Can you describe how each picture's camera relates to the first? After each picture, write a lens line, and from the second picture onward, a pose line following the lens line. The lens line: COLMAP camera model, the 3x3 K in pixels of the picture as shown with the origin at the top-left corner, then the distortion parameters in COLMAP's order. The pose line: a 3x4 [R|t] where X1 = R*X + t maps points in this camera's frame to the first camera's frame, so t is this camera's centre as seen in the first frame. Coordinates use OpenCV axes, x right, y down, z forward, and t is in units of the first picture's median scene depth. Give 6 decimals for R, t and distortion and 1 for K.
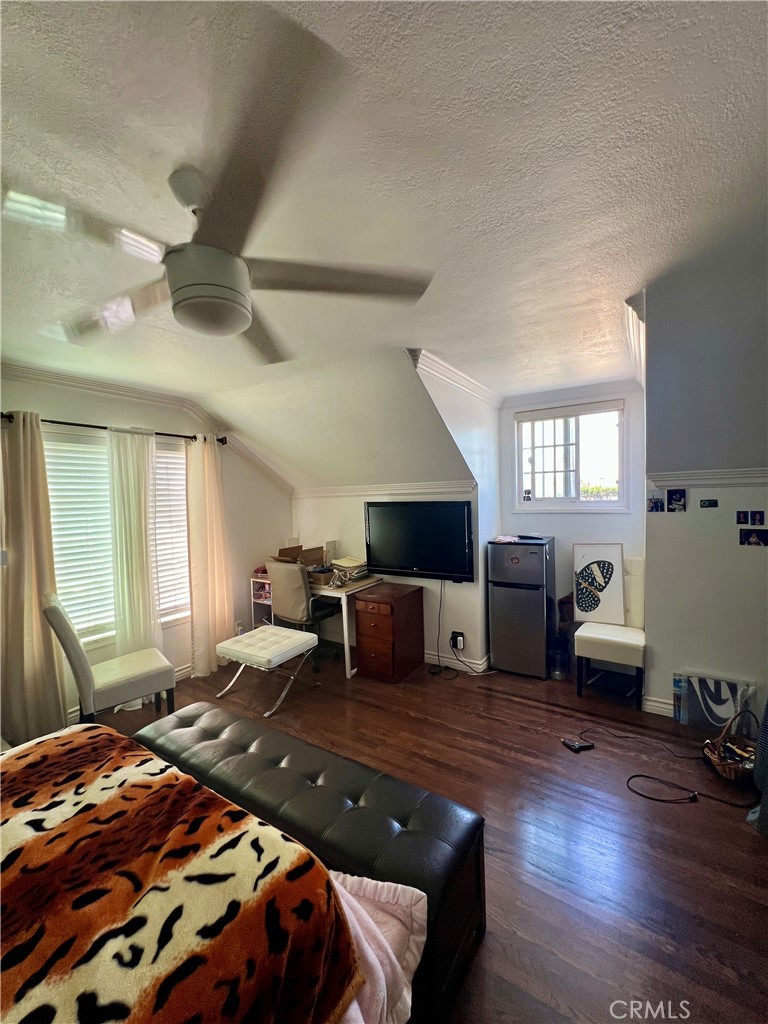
lens RADIAL K [[414.9, 0, 384.0], [0, 414.9, 512.0], [0, 0, 1]] dist [-0.000271, 0.000434]
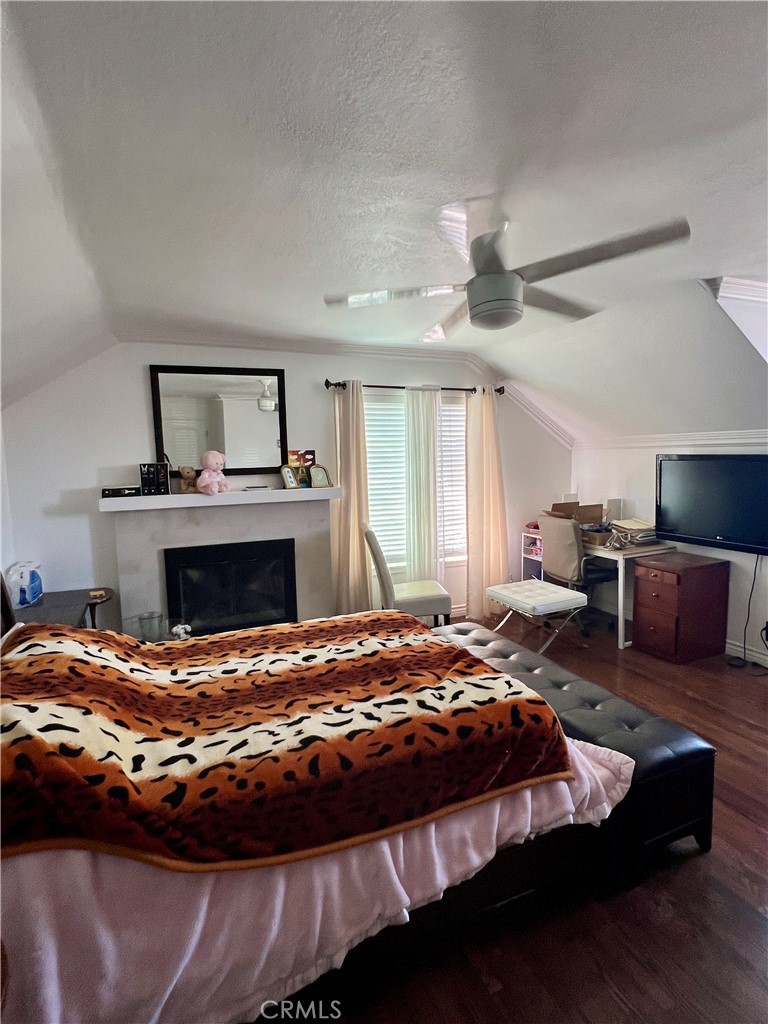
lens RADIAL K [[532.7, 0, 384.0], [0, 532.7, 512.0], [0, 0, 1]] dist [-0.014360, 0.000327]
pose [[0.835397, 0.068468, -0.545366, 0.100538], [-0.023490, 0.995752, 0.089030, 0.010777], [0.549145, -0.061565, 0.833456, -0.252378]]
